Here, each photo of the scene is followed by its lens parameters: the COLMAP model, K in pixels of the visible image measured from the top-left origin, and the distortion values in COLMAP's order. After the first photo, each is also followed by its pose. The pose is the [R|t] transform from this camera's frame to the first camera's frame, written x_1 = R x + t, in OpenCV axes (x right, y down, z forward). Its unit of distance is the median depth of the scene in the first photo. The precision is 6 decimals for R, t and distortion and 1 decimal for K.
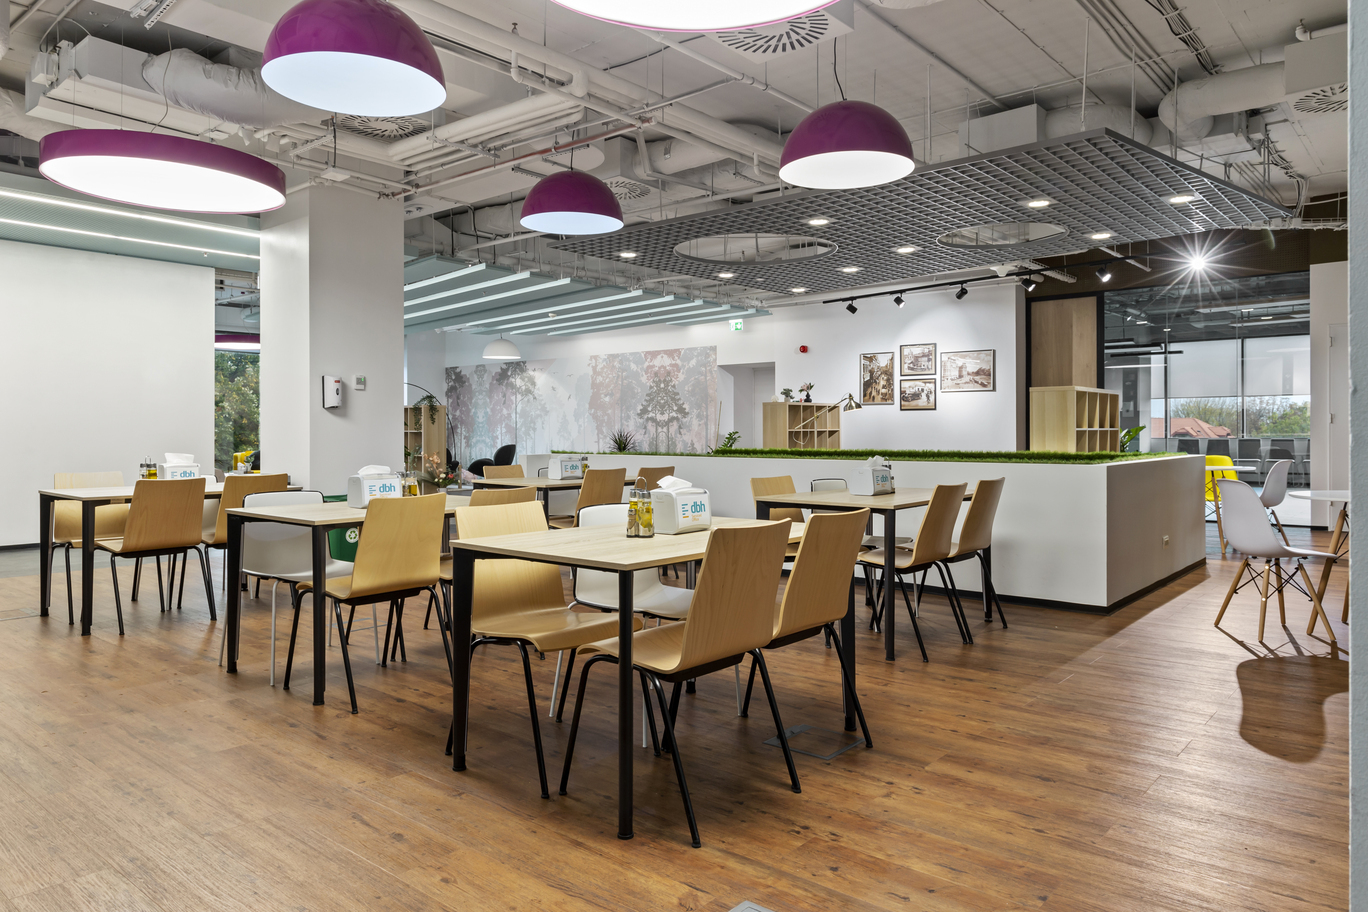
lens RADIAL K [[920.8, 0, 685.1], [0, 920.8, 446.6], [0, 0, 1]] dist [0.008955, 0.003080]
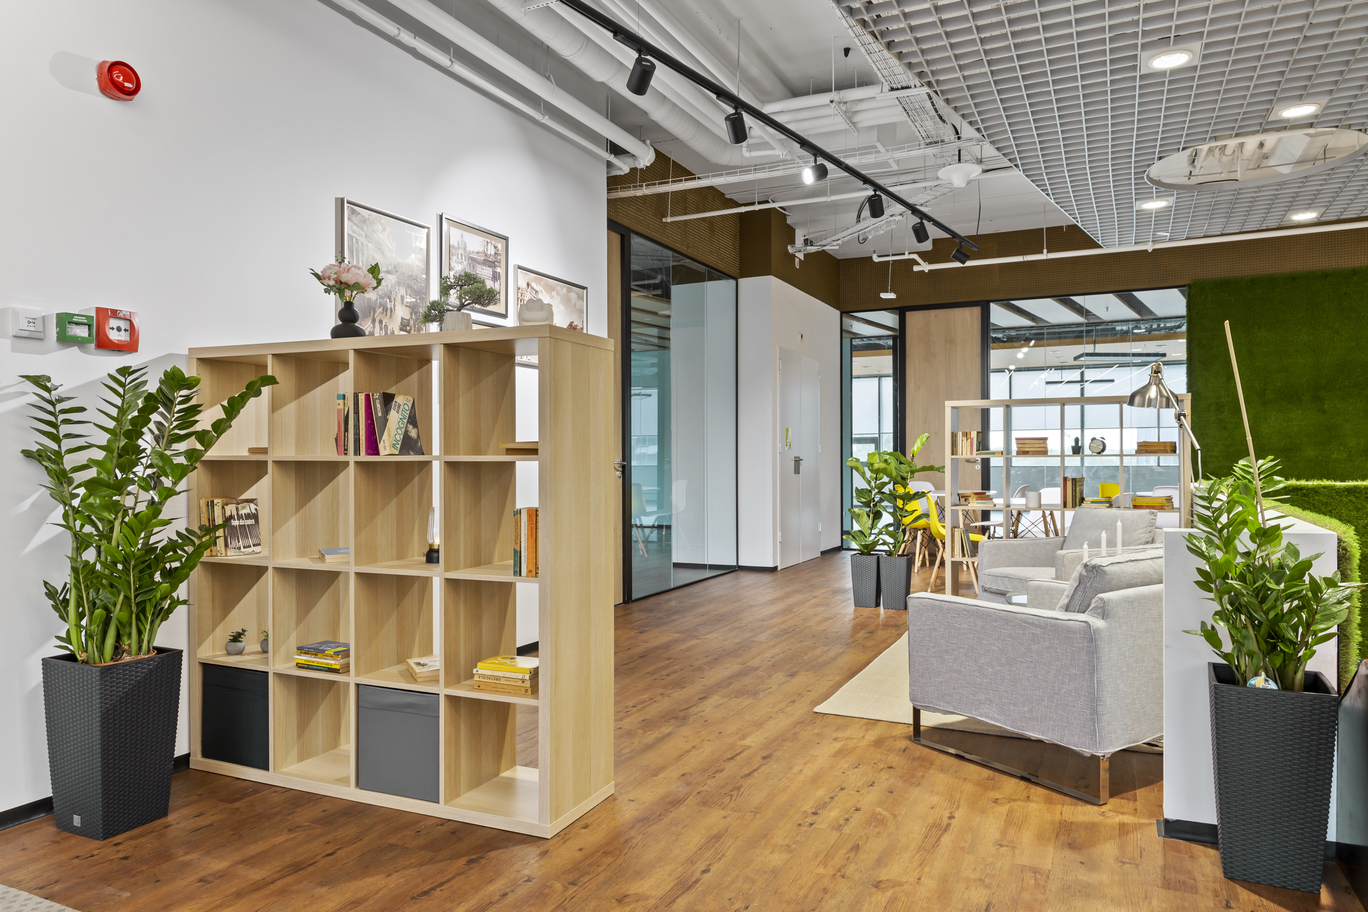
lens RADIAL K [[914.8, 0, 684.0], [0, 914.8, 456.0], [0, 0, 1]] dist [0.033271, 0.000547]
pose [[-0.253664, 0.001167, 0.967292, -0.116282], [0.022851, 0.999727, 0.004786, -0.018840], [-0.967022, 0.023318, -0.253622, 0.971472]]
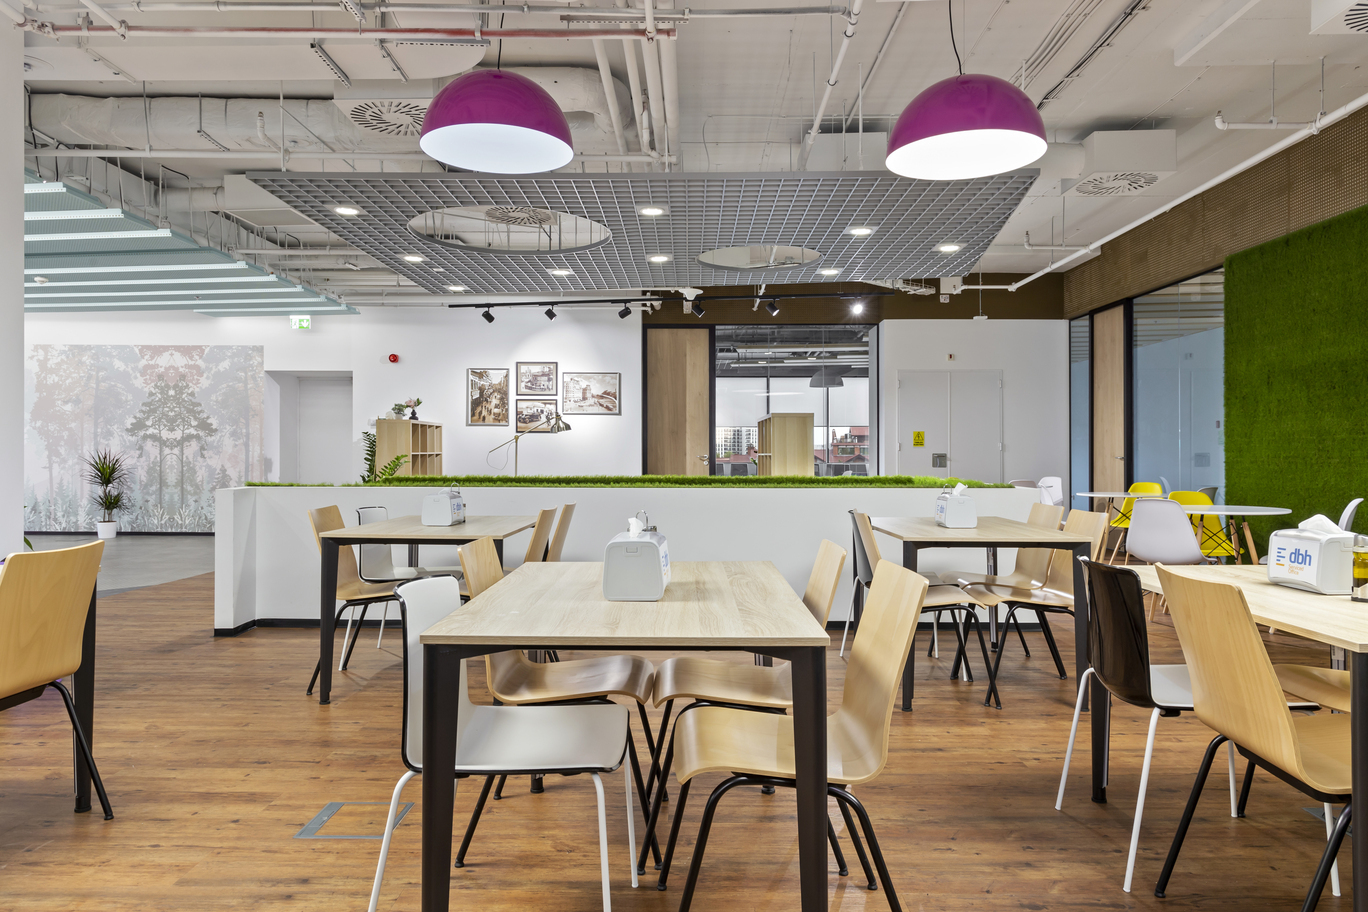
lens RADIAL K [[914.8, 0, 684.0], [0, 914.8, 456.0], [0, 0, 1]] dist [0.033271, 0.000547]
pose [[0.776812, 0.005078, 0.629712, -0.206430], [0.005156, 0.999883, -0.014424, -0.001705], [-0.629711, 0.014451, 0.776695, 0.178319]]
